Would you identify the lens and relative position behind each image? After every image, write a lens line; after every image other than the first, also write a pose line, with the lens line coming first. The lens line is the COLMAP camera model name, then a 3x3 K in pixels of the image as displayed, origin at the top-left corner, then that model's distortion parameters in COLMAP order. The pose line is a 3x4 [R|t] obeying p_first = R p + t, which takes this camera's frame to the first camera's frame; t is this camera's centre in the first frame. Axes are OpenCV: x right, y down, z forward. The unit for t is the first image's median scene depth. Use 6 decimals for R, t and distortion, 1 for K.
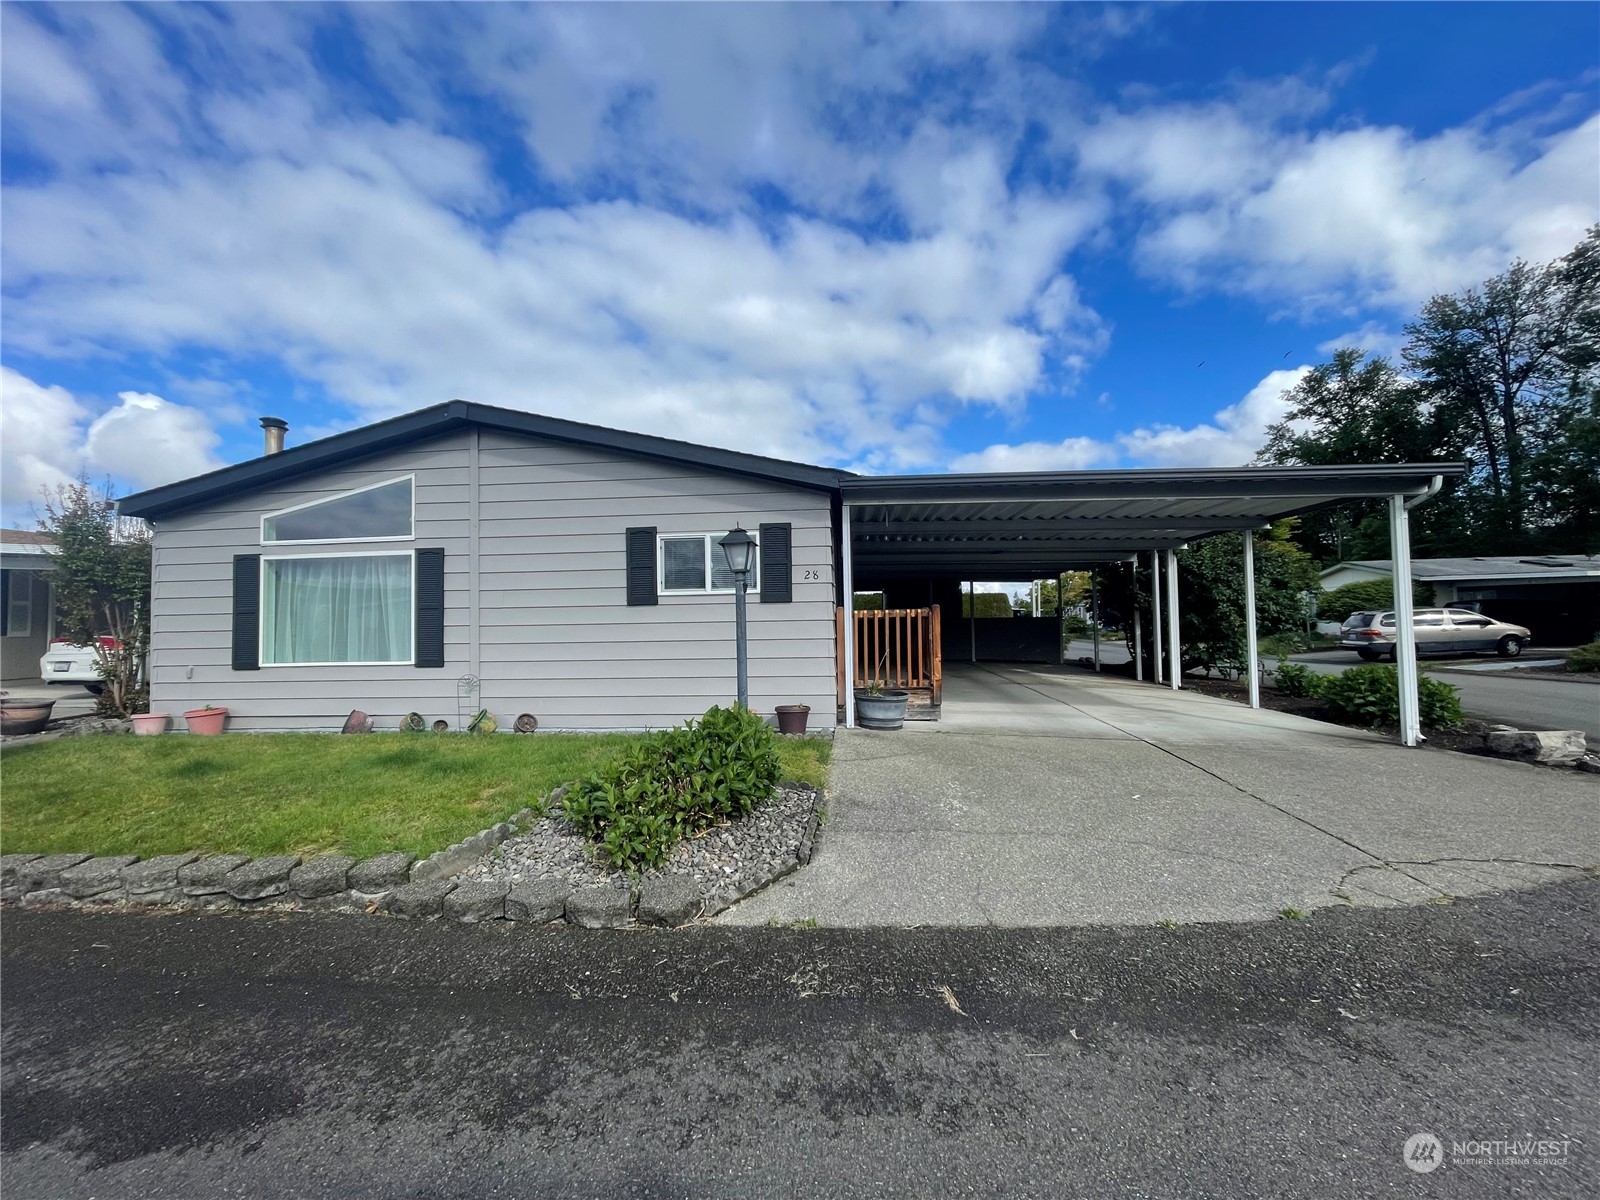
lens RADIAL K [[648.6, 0, 800.0], [0, 648.6, 600.0], [0, 0, 1]] dist [0.002068, 0.000514]
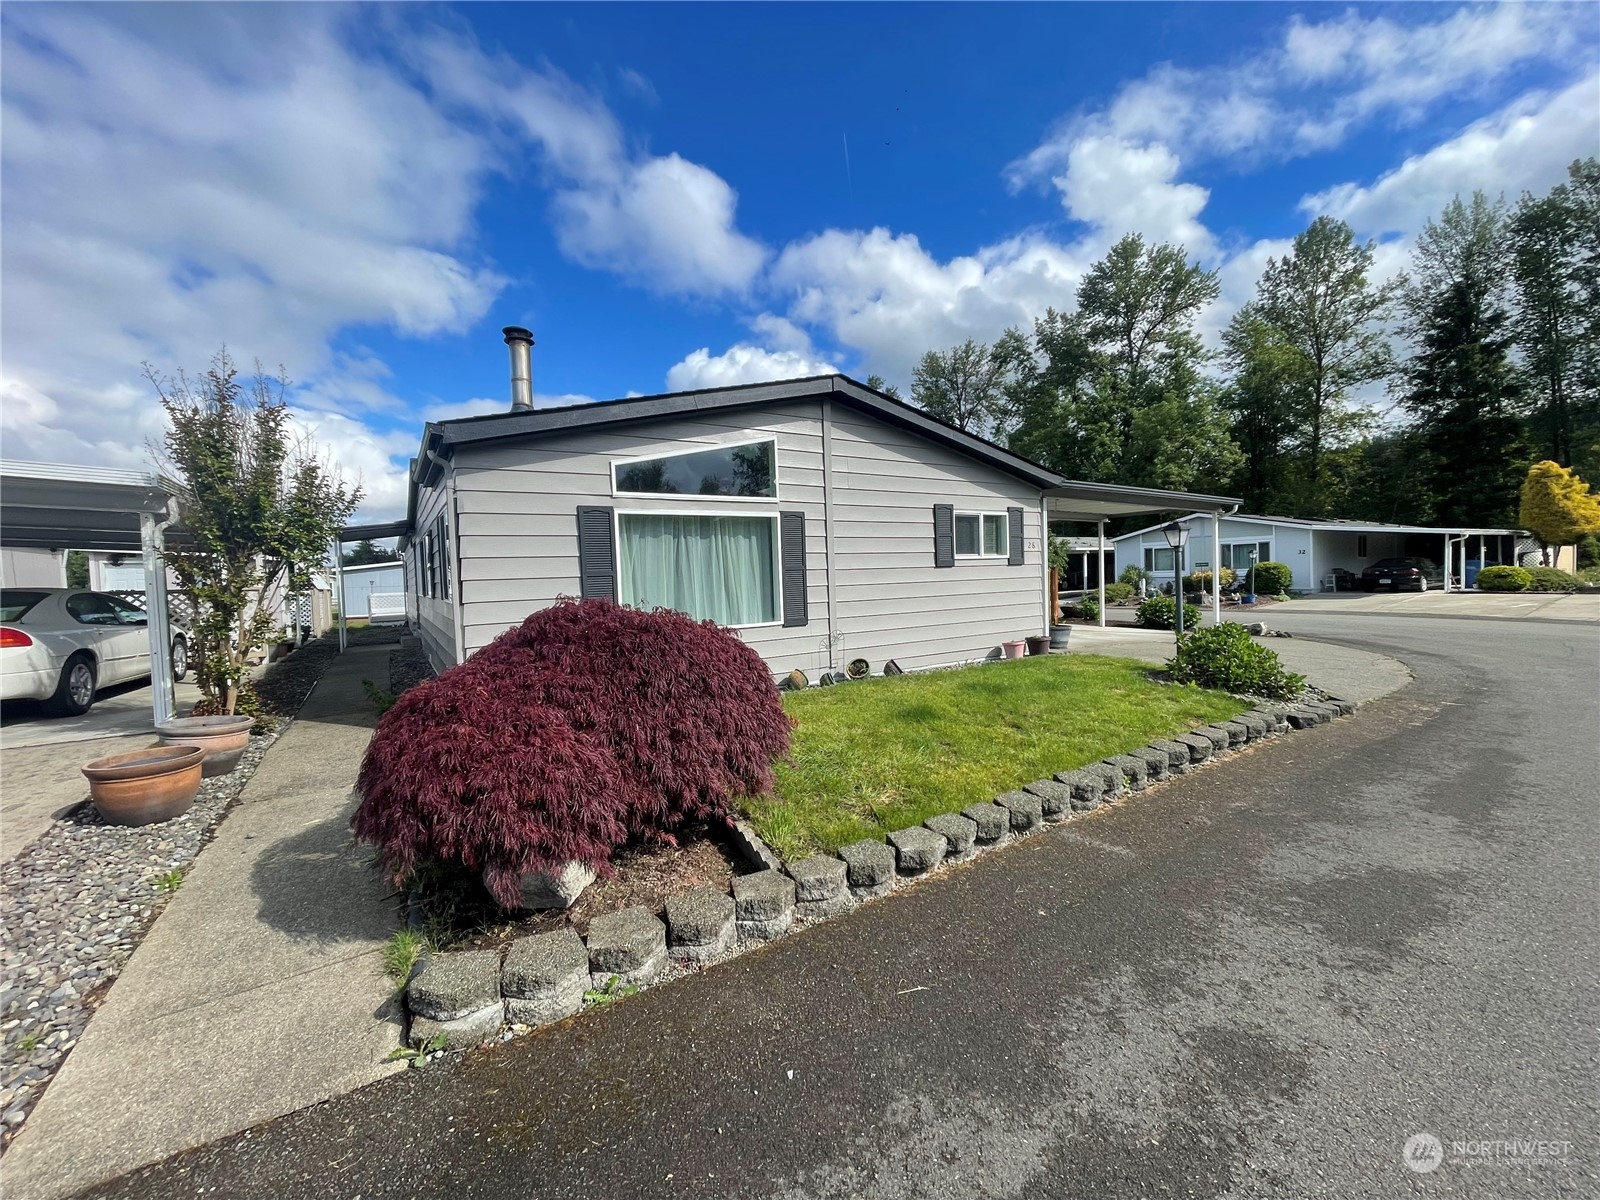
lens RADIAL K [[648.6, 0, 800.0], [0, 648.6, 600.0], [0, 0, 1]] dist [0.002068, 0.000514]
pose [[0.799717, -0.029606, 0.599647, -0.111522], [-0.002620, 0.998602, 0.052797, 0.000548], [-0.600372, -0.043794, 0.798521, 0.015521]]
